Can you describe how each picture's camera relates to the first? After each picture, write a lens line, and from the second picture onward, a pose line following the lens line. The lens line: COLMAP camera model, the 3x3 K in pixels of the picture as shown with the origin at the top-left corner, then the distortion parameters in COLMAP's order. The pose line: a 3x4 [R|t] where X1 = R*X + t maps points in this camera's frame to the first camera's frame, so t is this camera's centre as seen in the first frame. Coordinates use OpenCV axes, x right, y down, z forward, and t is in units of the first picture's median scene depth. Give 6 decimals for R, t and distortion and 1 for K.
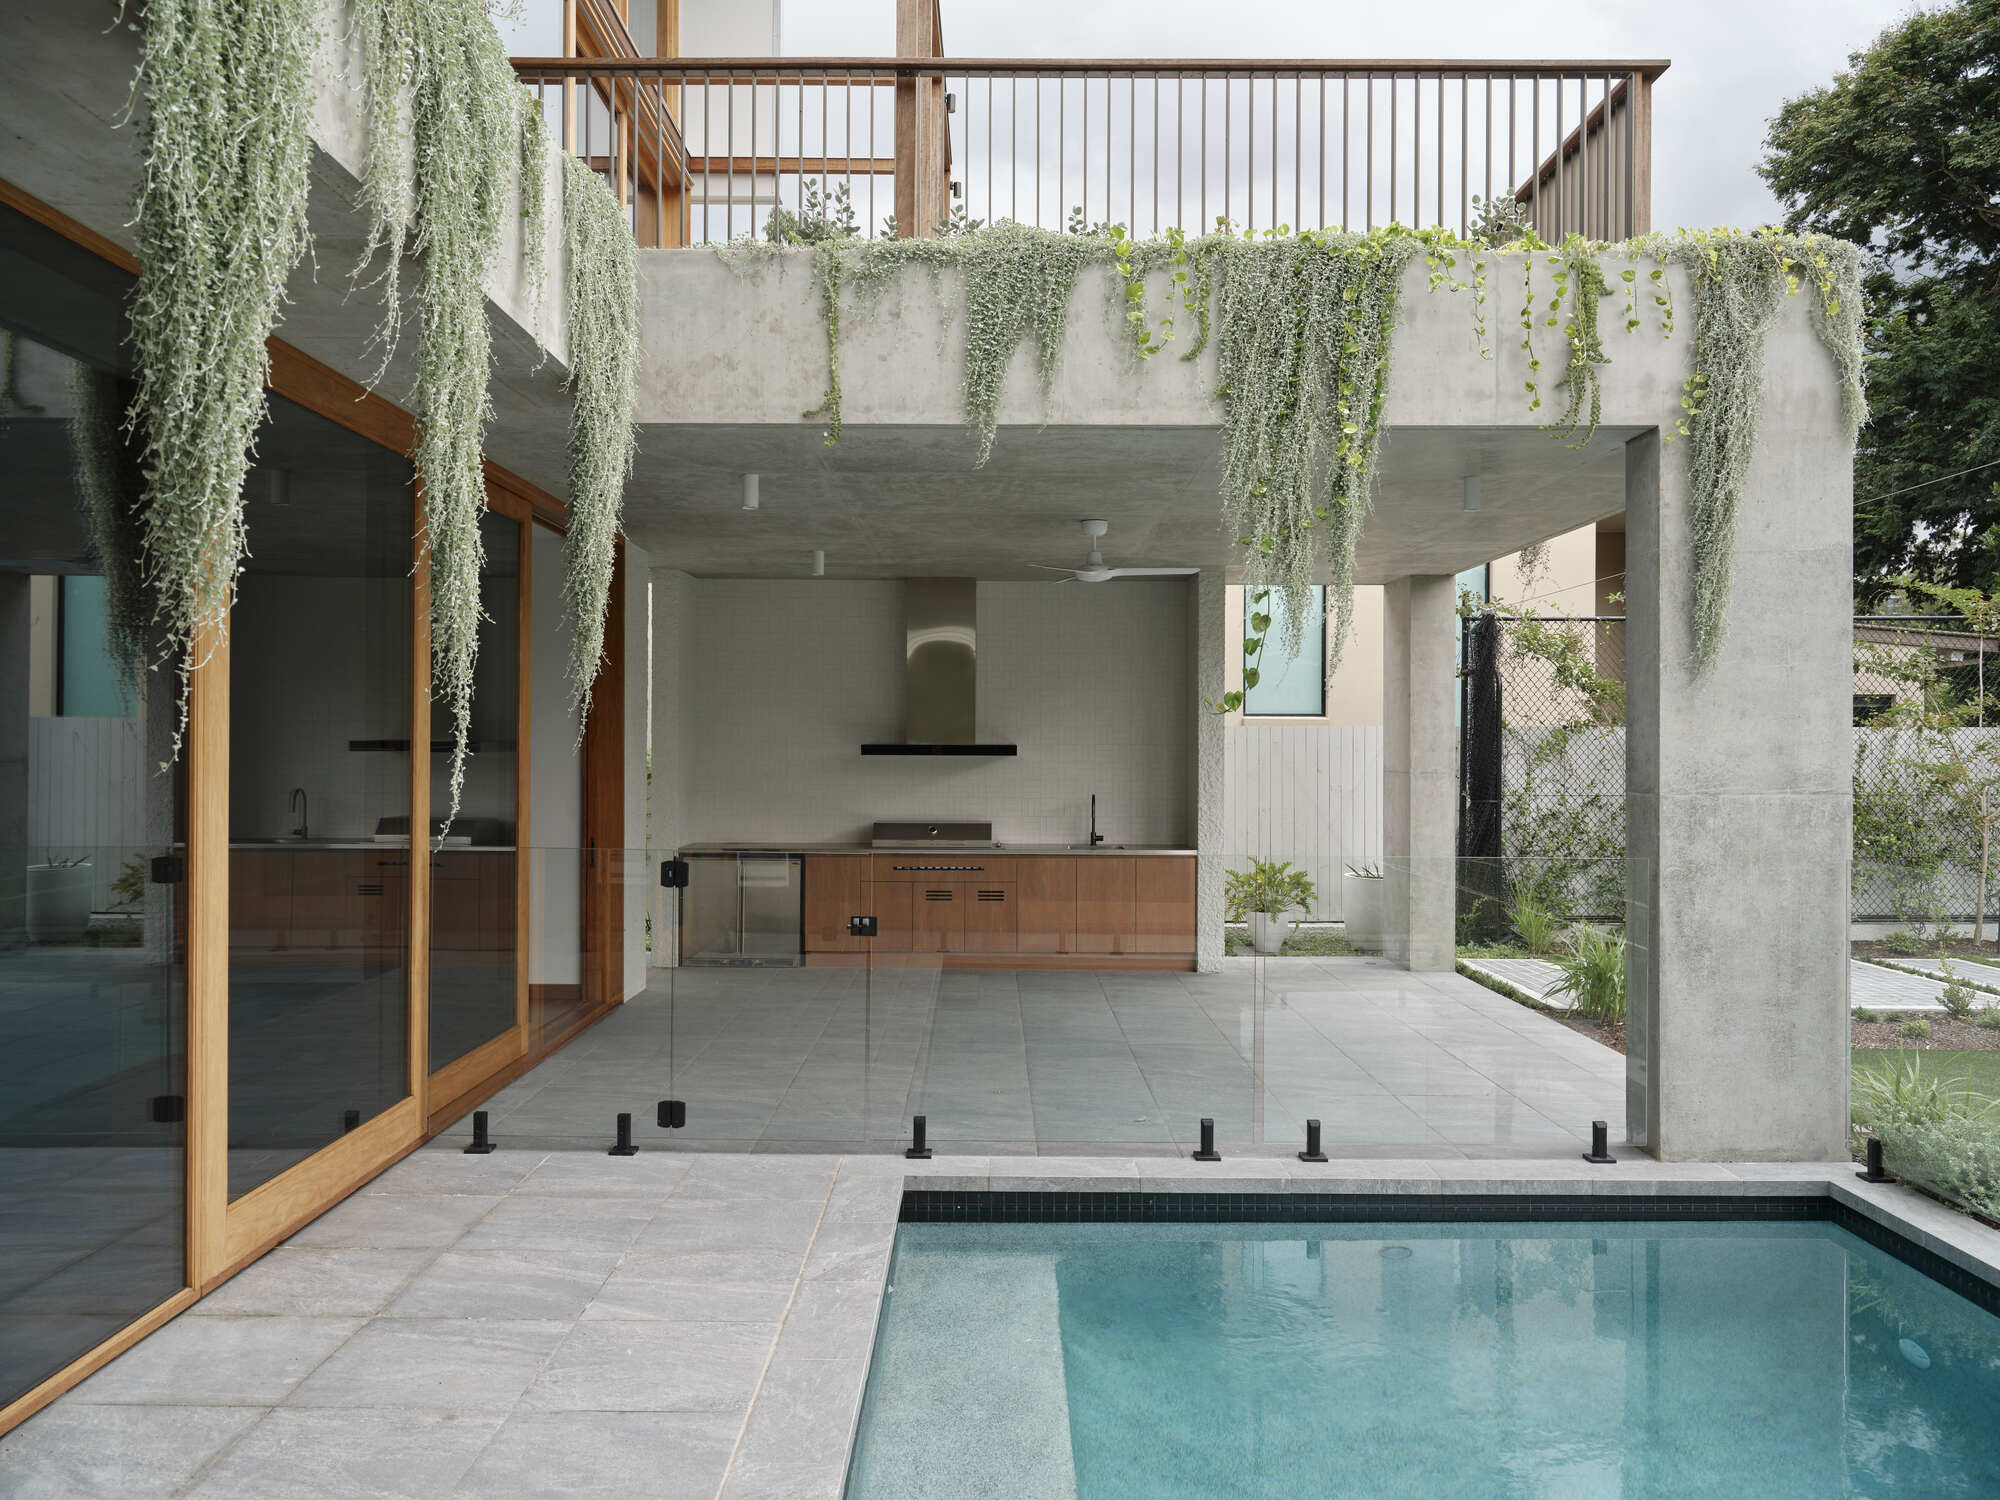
lens RADIAL K [[1482.7, 0, 1000.0], [0, 1482.7, 750.0], [0, 0, 1]] dist [0.013252, -0.003302]
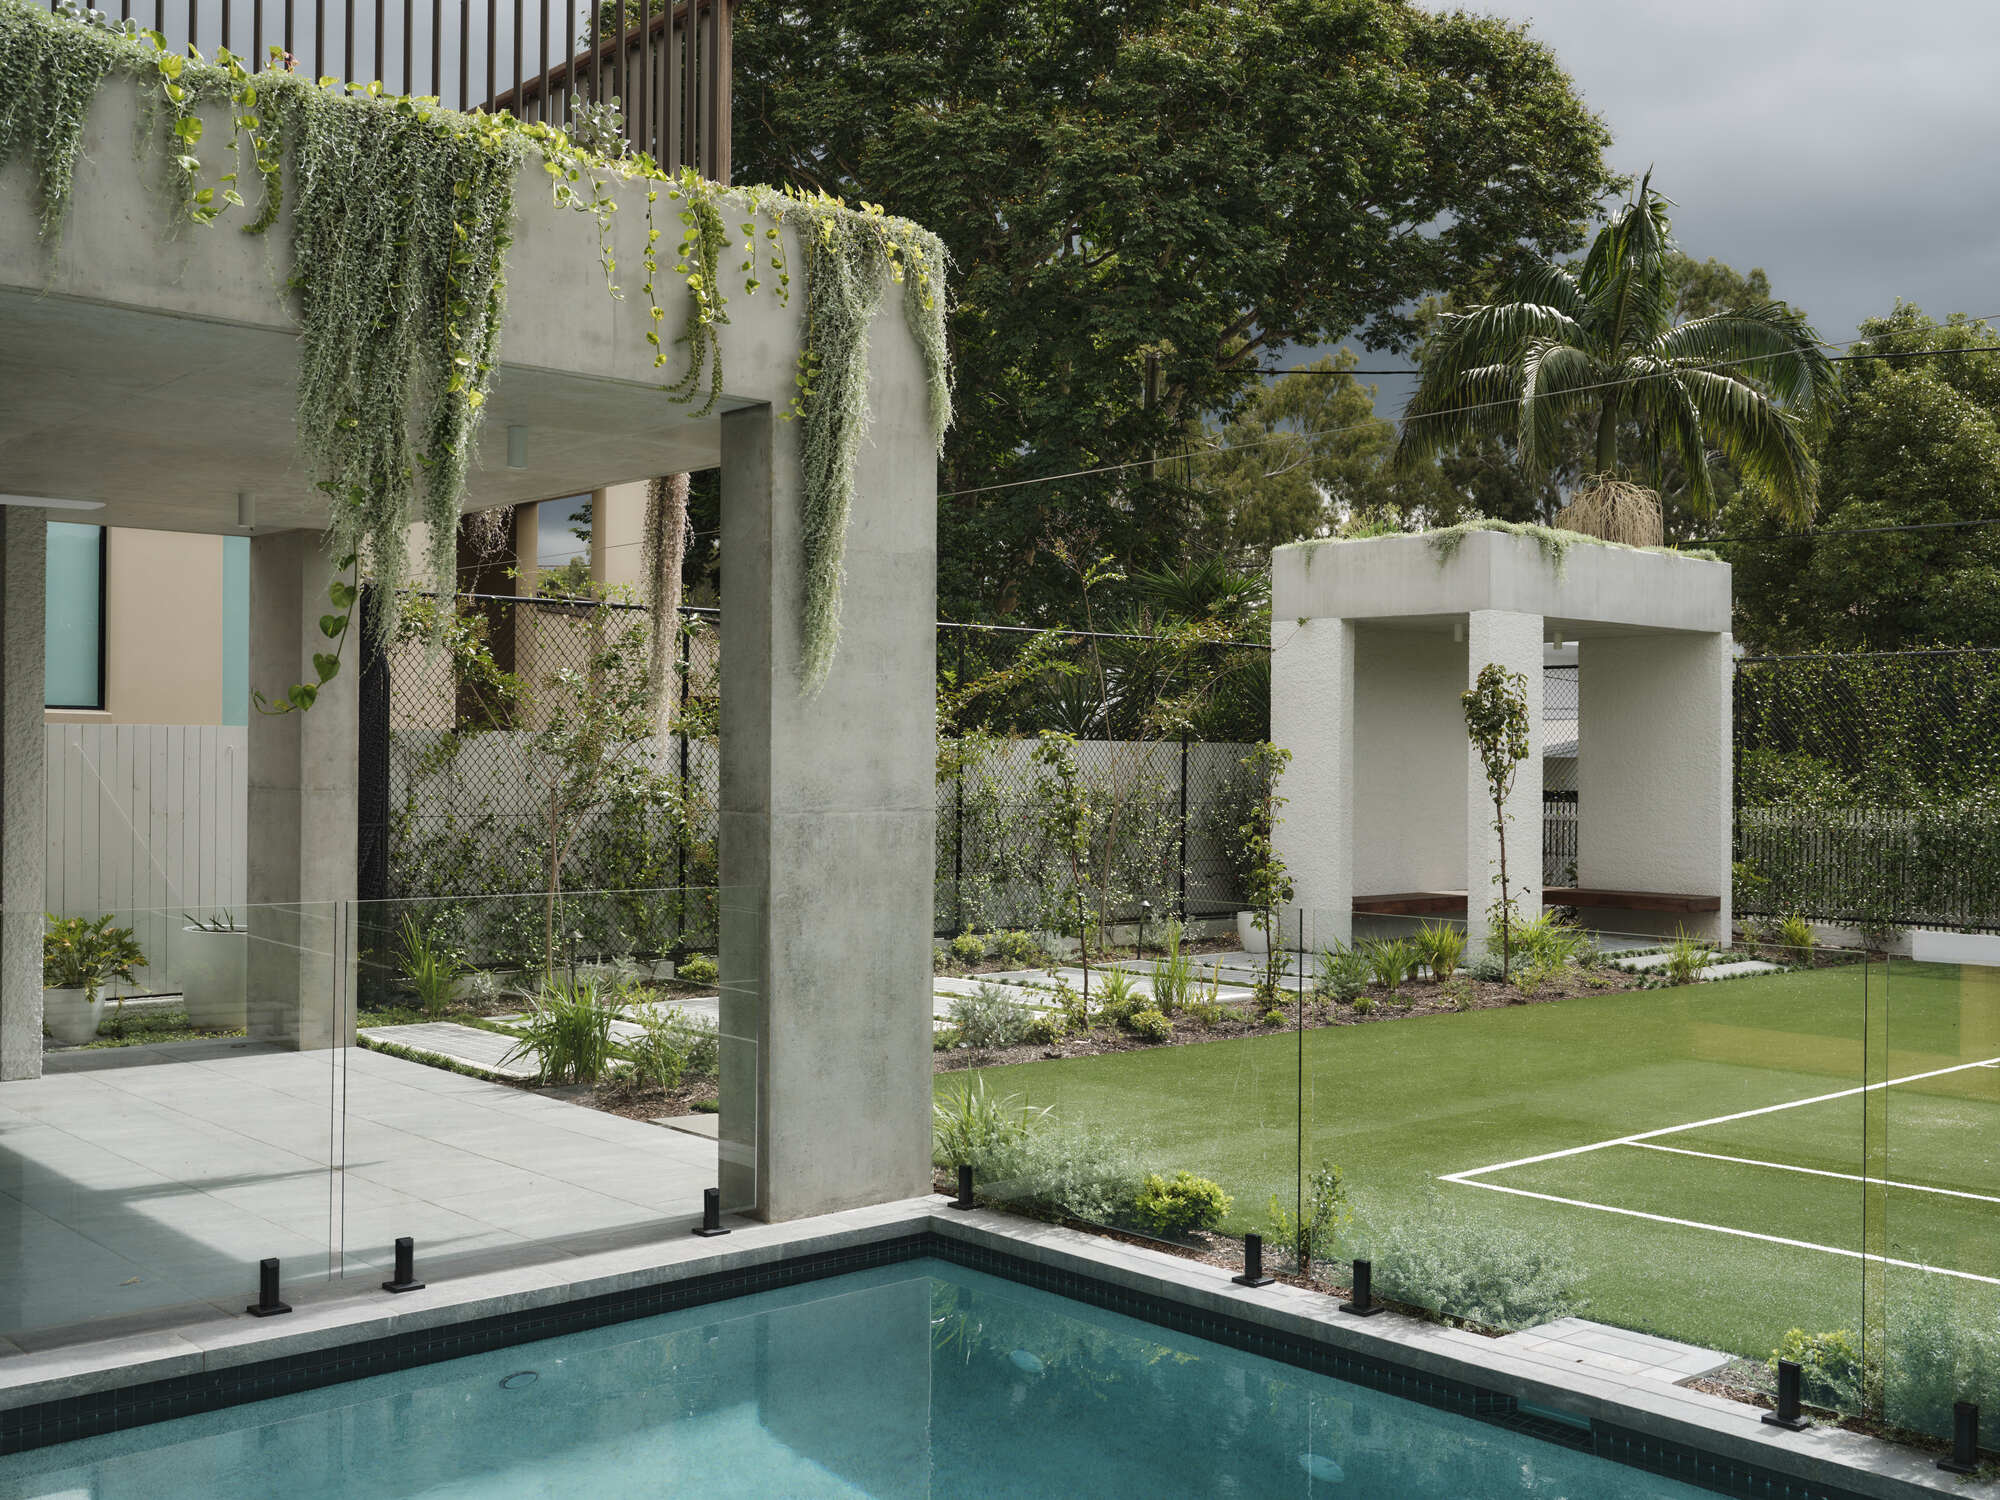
lens RADIAL K [[1964.3, 0, 1000.0], [0, 1964.3, 750.0], [0, 0, 1]] dist [0.008360, -0.002077]
pose [[0.755061, 0.006681, 0.655621, -0.229521], [-0.004848, 0.999978, -0.004607, -0.003642], [-0.655637, 0.000300, 0.755076, 0.016004]]
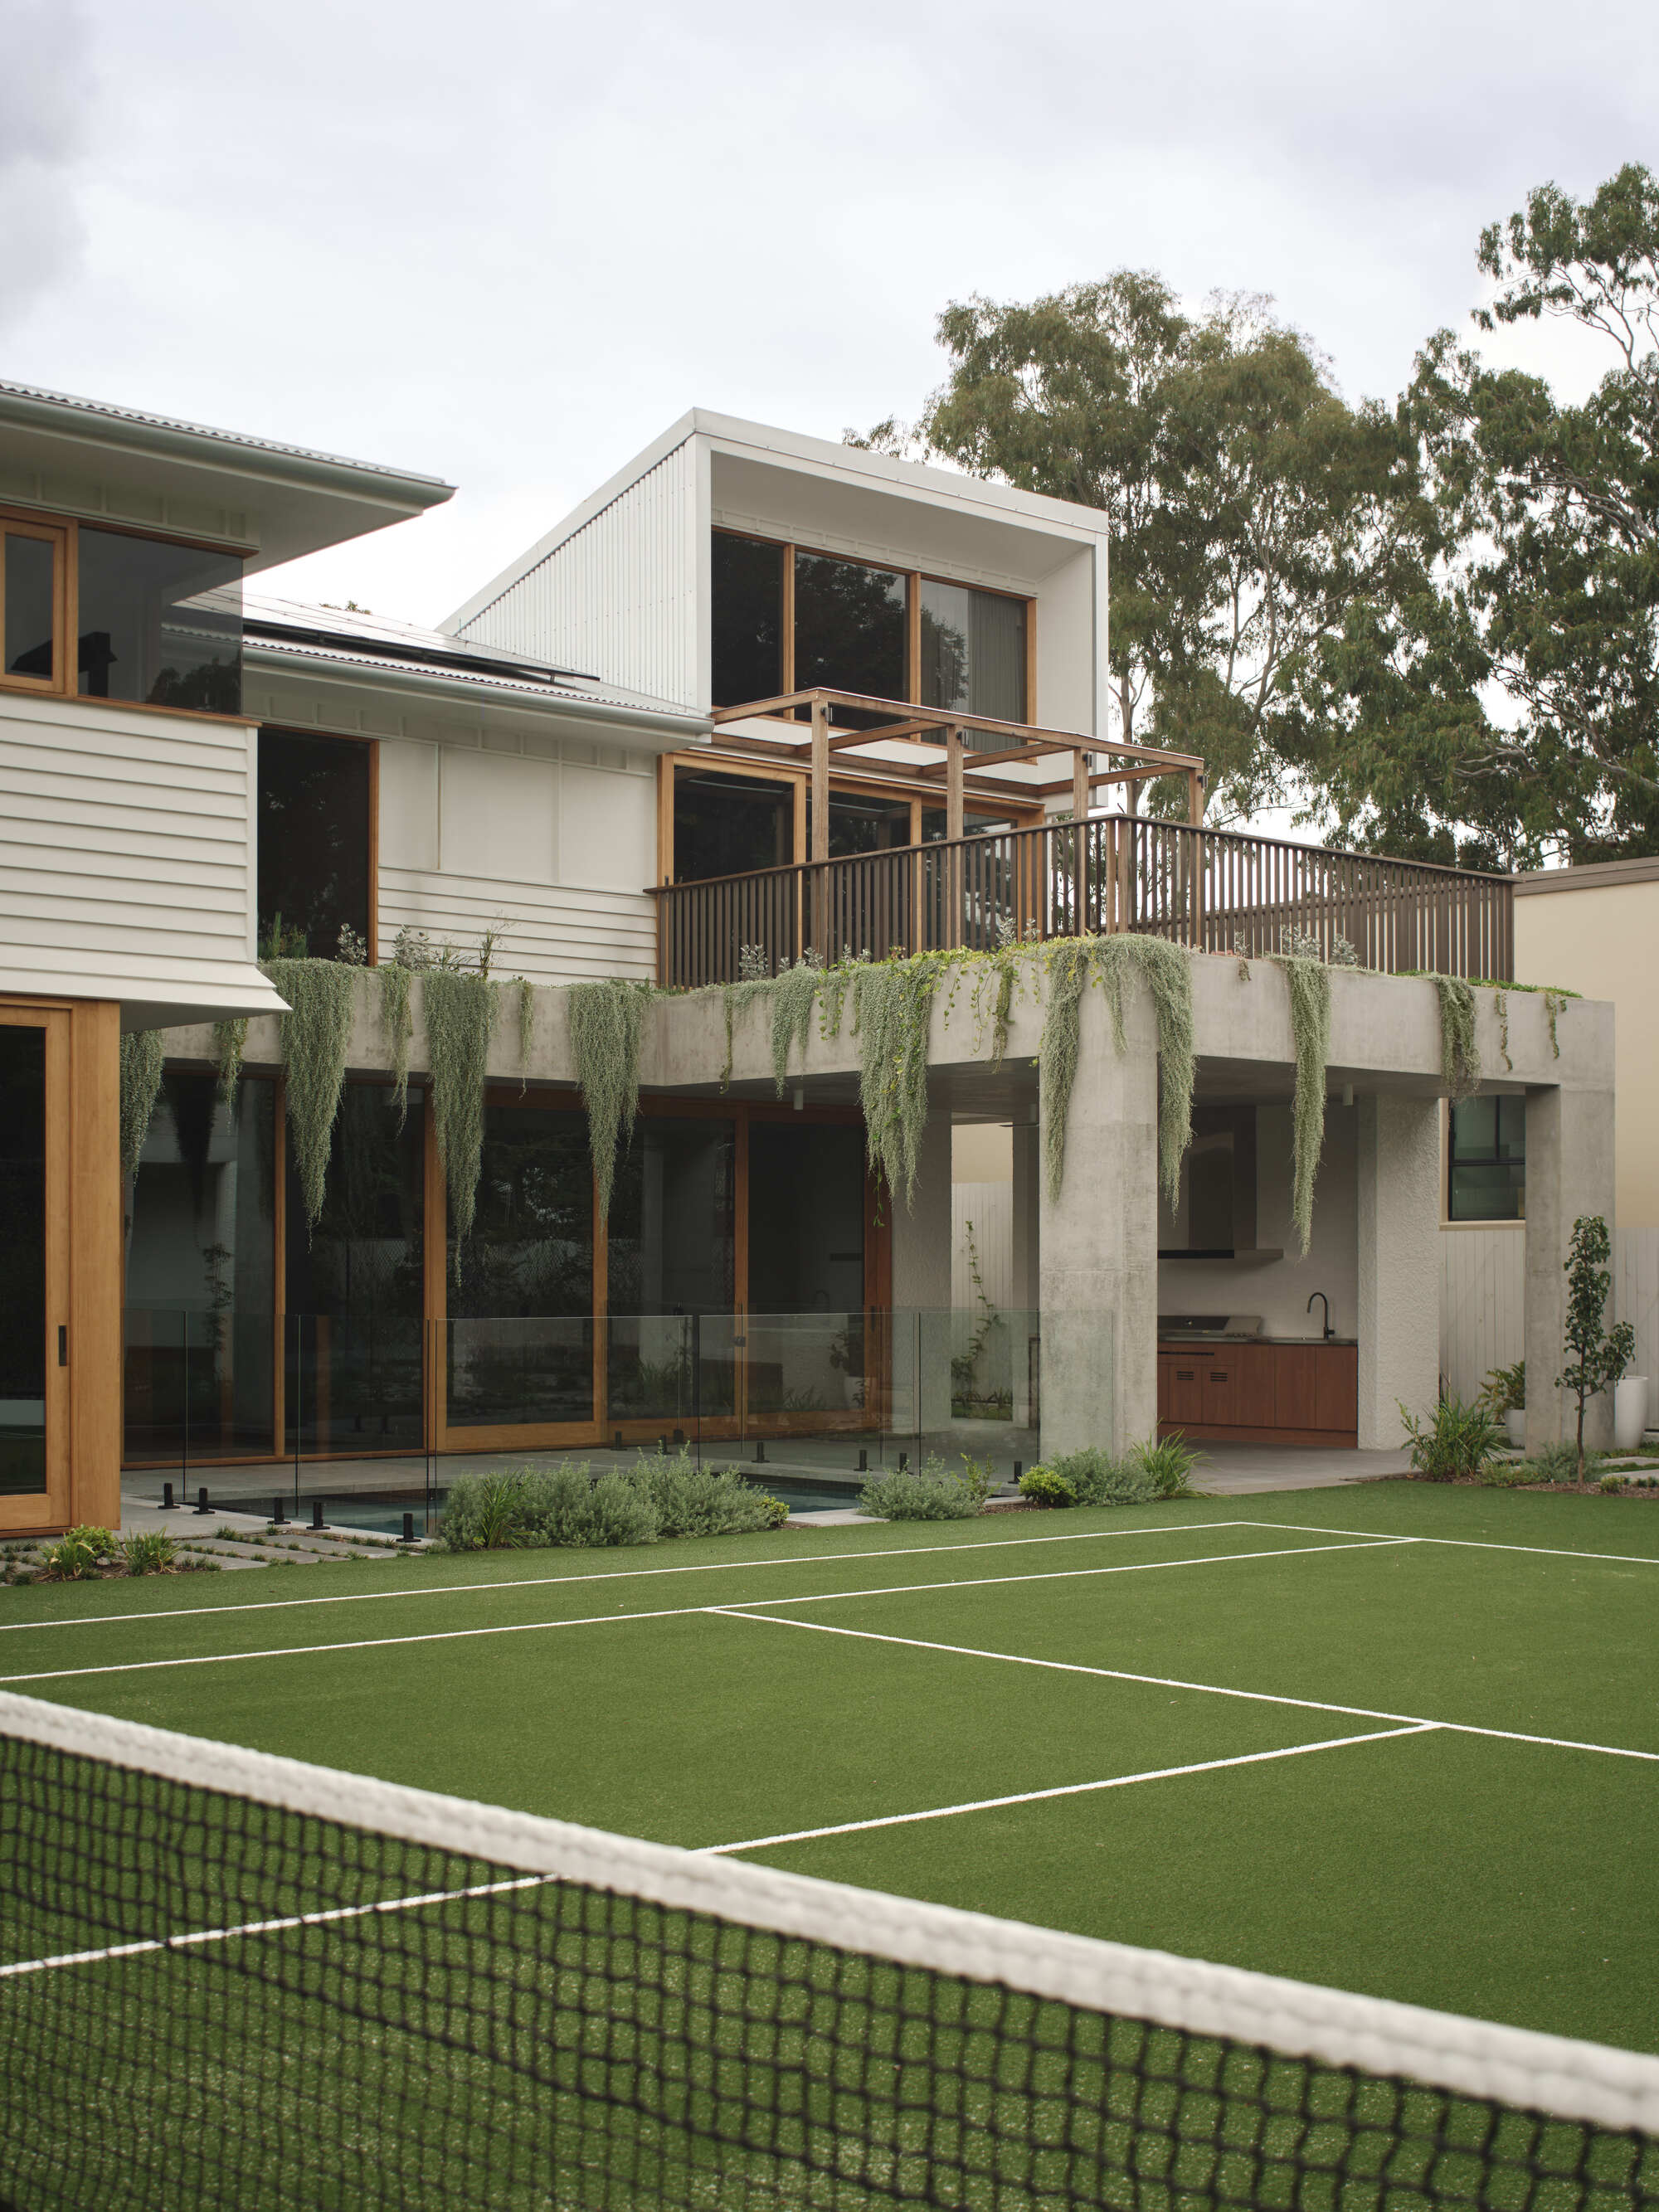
lens RADIAL K [[2903.2, 0, 829.5], [0, 2903.2, 1106.0], [0, 0, 1]] dist [-0.254551, 0.002029]
pose [[0.670711, -0.049044, -0.740095, 2.746851], [0.002241, 0.997941, -0.064101, 0.052824], [0.741715, 0.041335, 0.669440, -1.406532]]
